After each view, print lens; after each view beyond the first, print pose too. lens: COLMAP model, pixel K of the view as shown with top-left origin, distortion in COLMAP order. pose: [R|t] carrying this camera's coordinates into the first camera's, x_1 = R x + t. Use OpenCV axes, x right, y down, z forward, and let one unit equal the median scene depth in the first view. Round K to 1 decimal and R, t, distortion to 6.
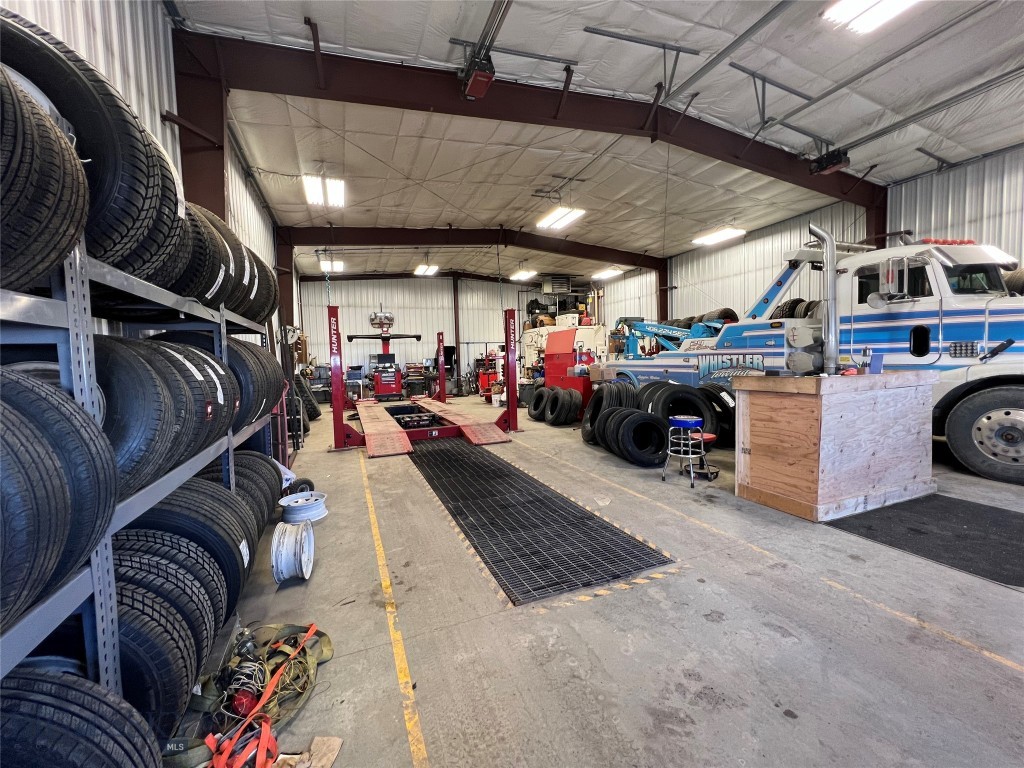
lens RADIAL K [[409.4, 0, 512.0], [0, 409.4, 382.1], [0, 0, 1]] dist [-0.000394, -0.000120]
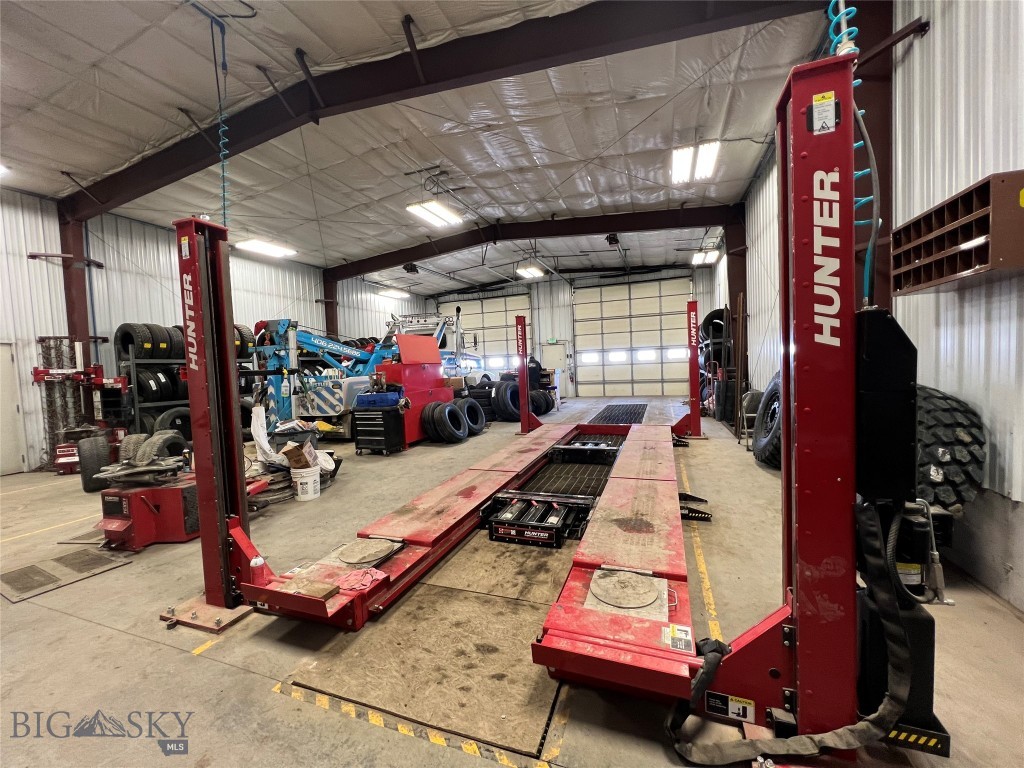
lens RADIAL K [[409.4, 0, 512.0], [0, 409.4, 382.1], [0, 0, 1]] dist [-0.000394, -0.000120]
pose [[-0.731786, 0.028564, 0.680936, -0.597828], [0.100769, 0.992675, 0.066653, -0.074529], [-0.674044, 0.117393, -0.729304, 1.554975]]
